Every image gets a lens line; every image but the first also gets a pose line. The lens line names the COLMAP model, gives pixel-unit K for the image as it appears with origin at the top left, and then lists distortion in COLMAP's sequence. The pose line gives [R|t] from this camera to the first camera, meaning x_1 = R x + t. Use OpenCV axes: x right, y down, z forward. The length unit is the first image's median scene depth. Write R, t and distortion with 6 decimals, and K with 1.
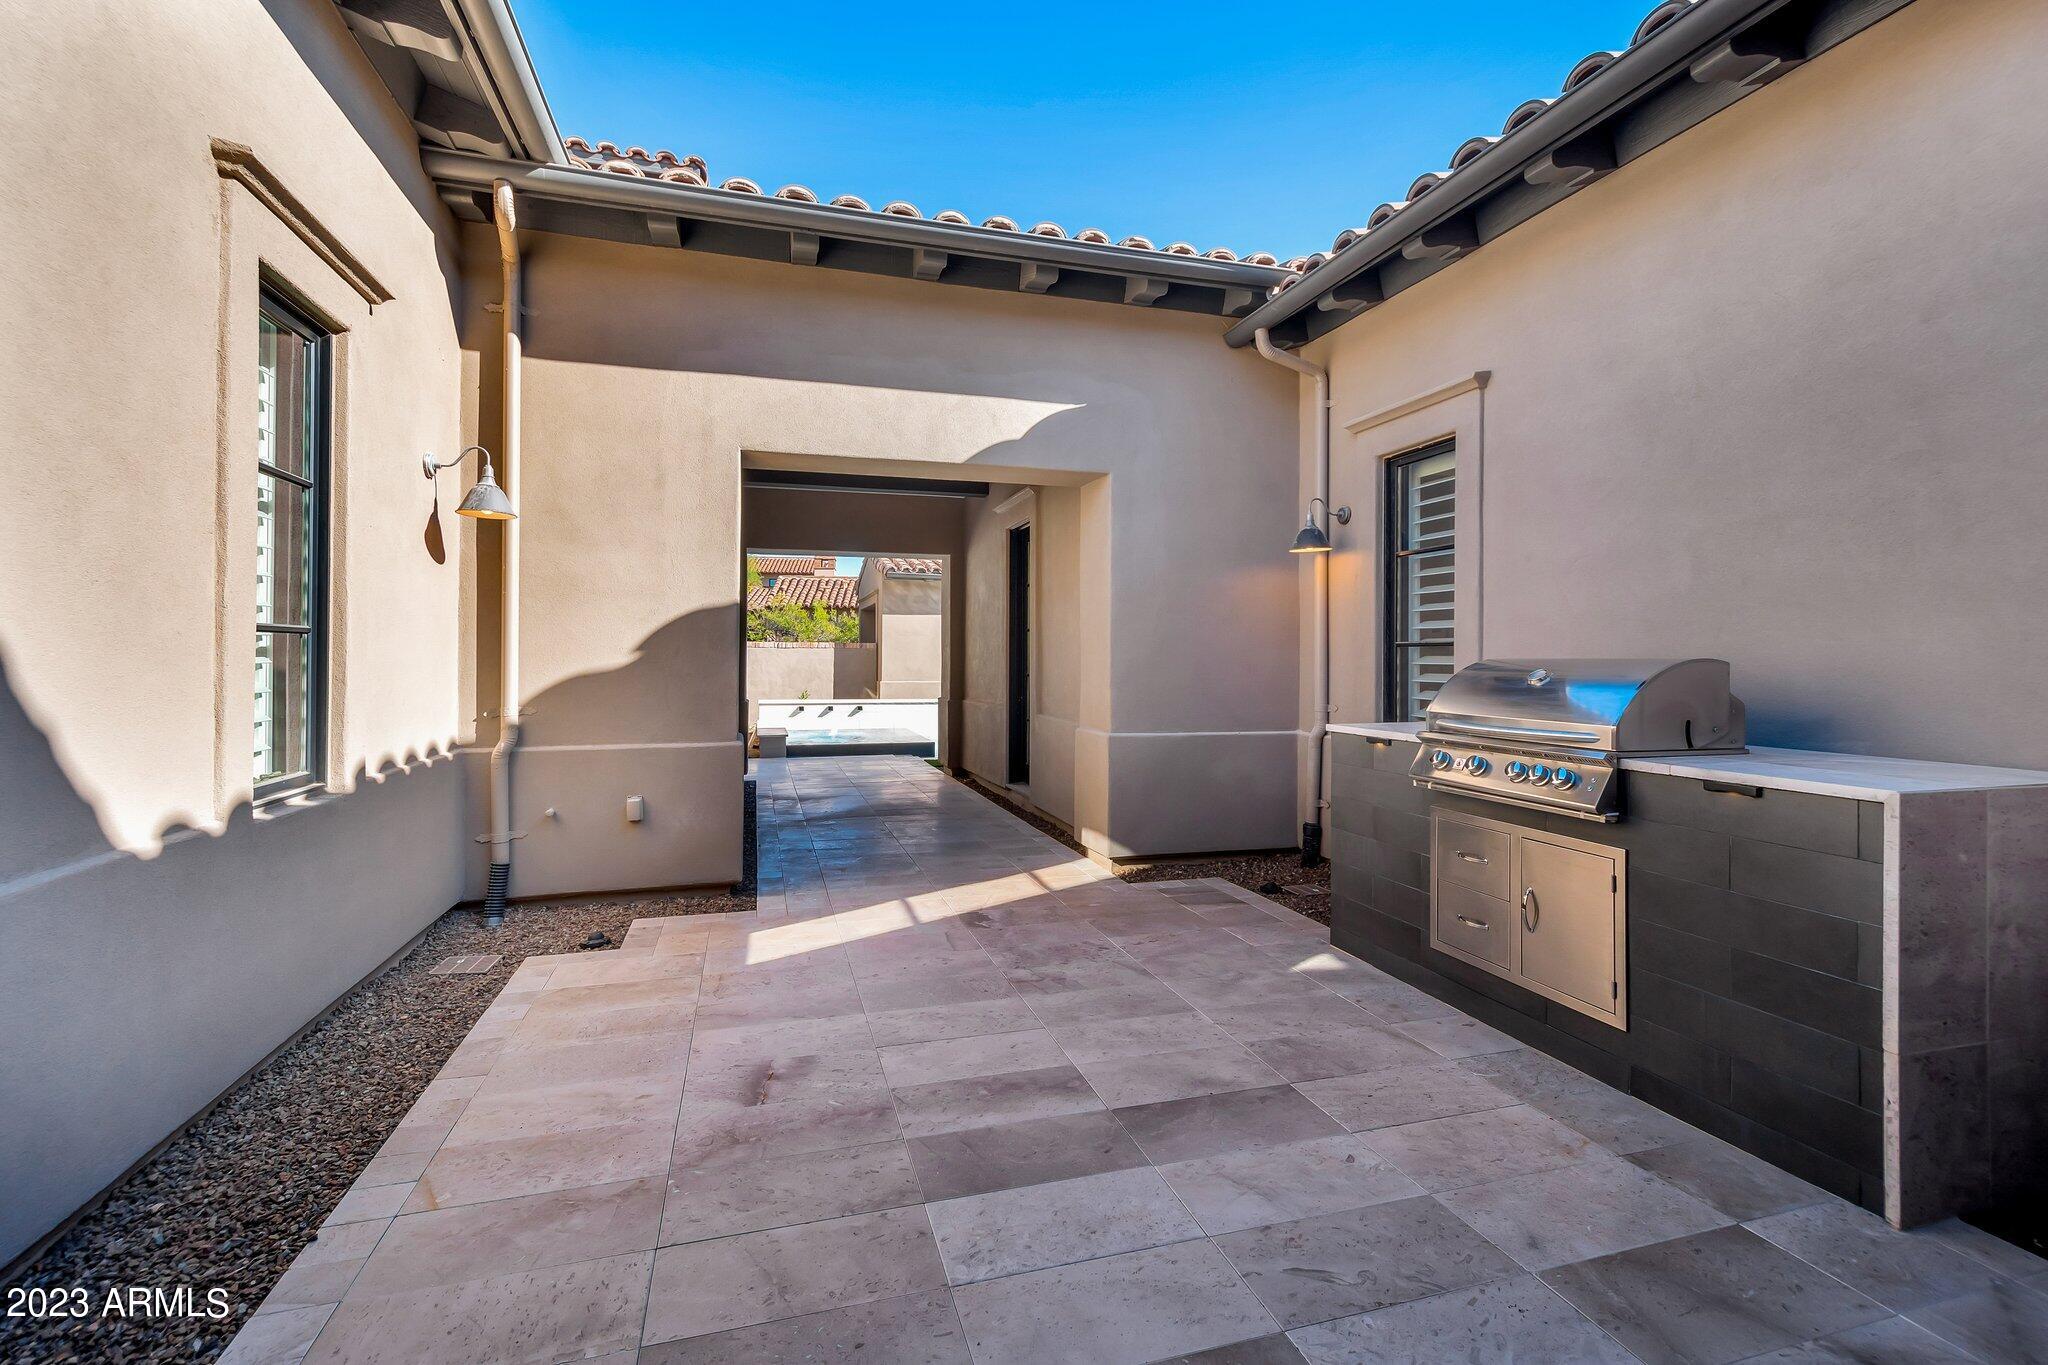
lens RADIAL K [[921.7, 0, 1021.6], [0, 921.7, 667.0], [0, 0, 1]] dist [0.001936, -0.000183]
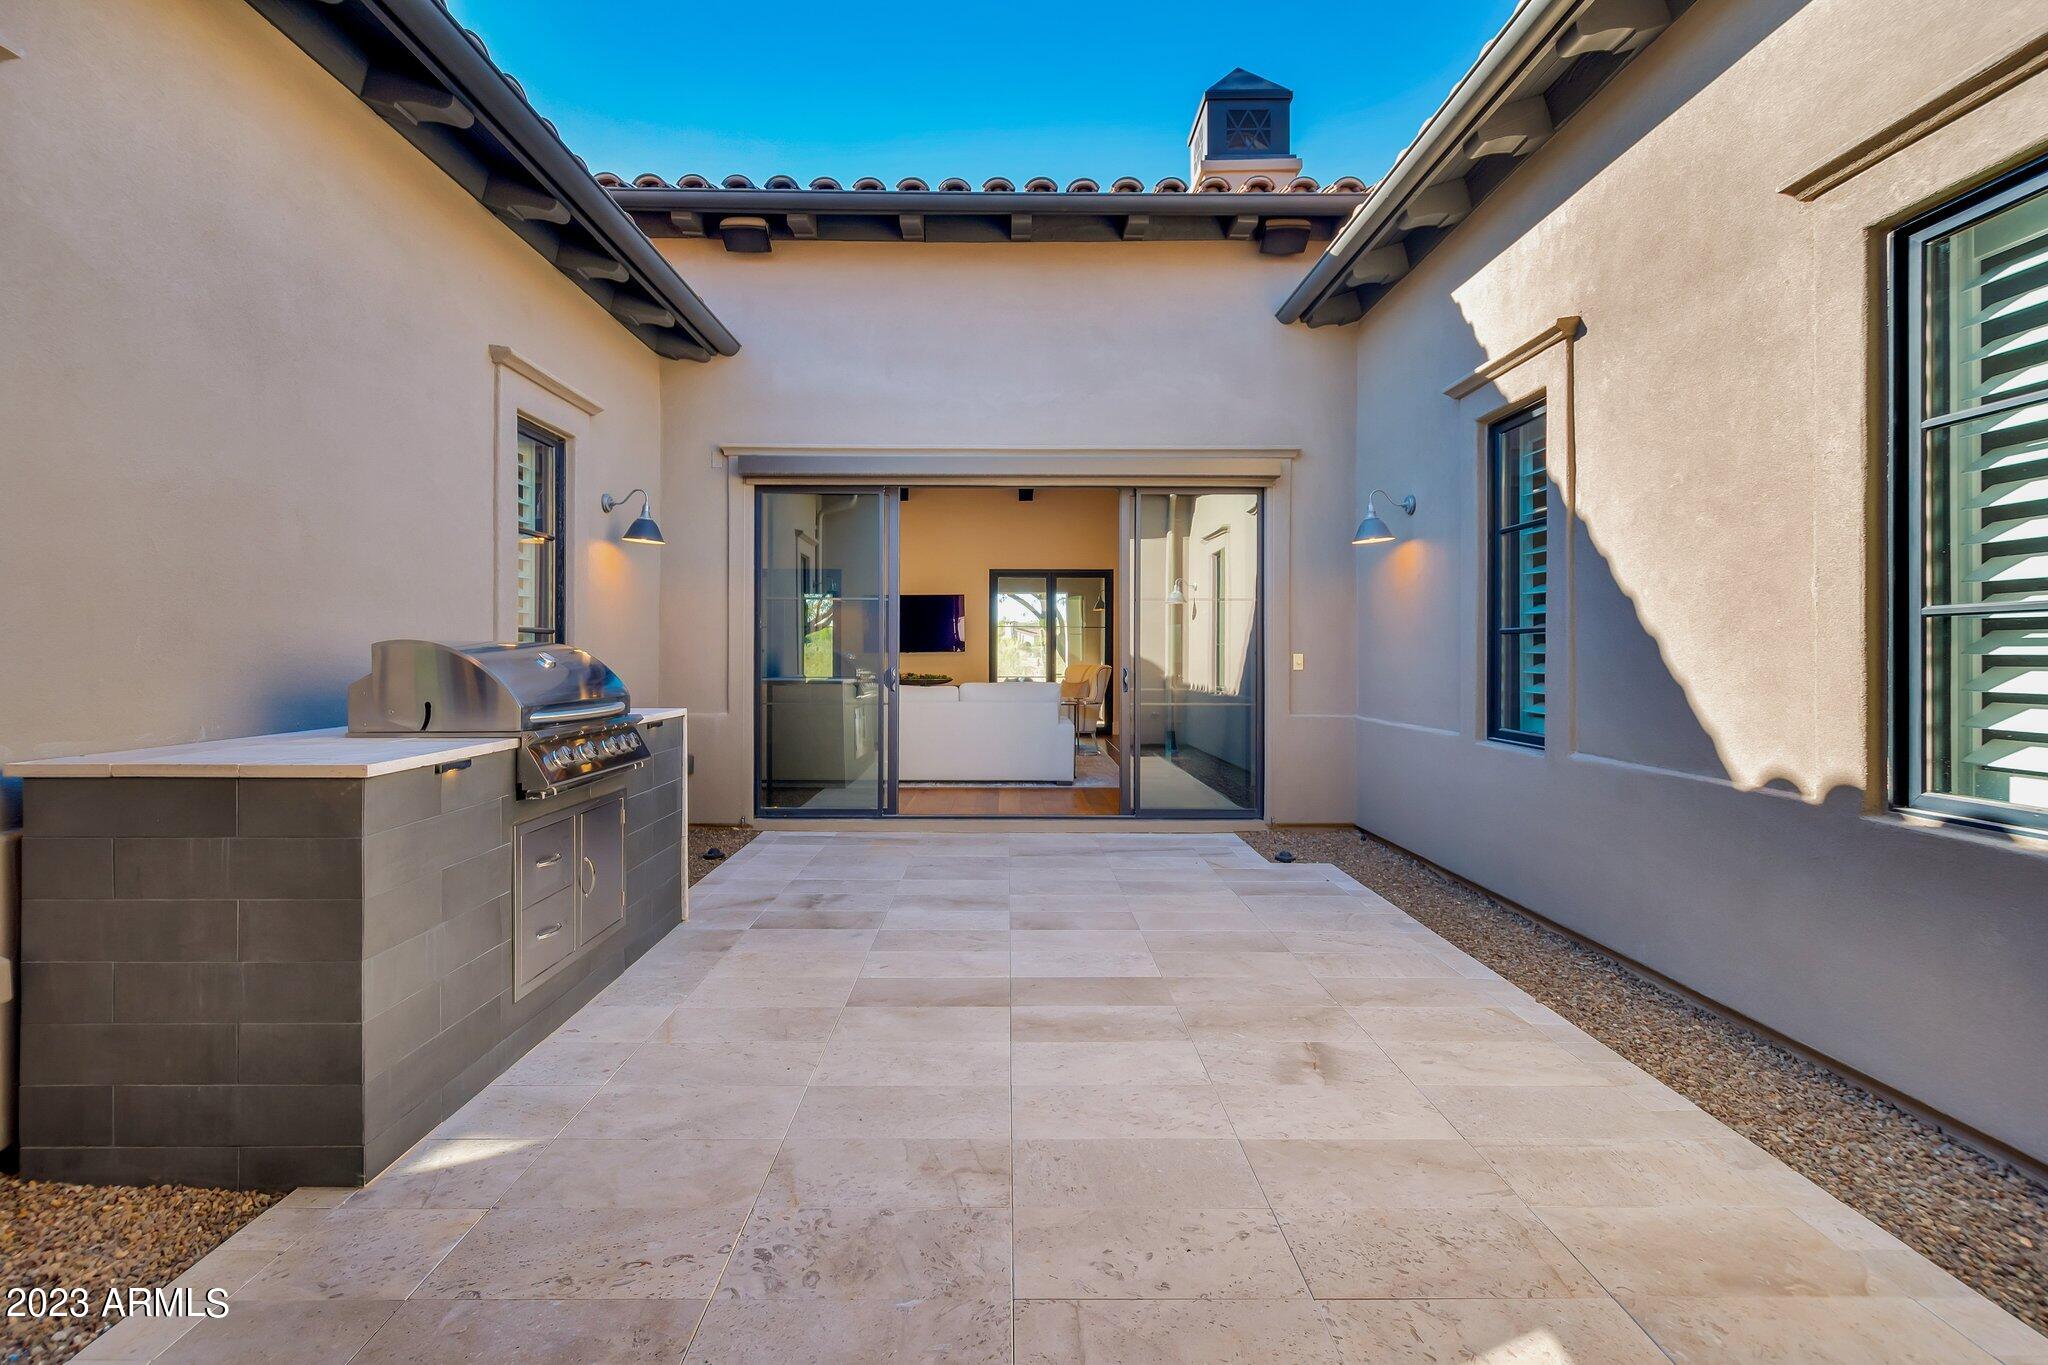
lens RADIAL K [[921.7, 0, 1015.9], [0, 921.7, 647.9], [0, 0, 1]] dist [0.001936, -0.000183]
pose [[-0.961873, -0.004093, 0.273465, -0.233633], [-0.001851, 0.999963, 0.008454, -0.012341], [-0.273489, 0.007625, -0.961845, 2.045408]]
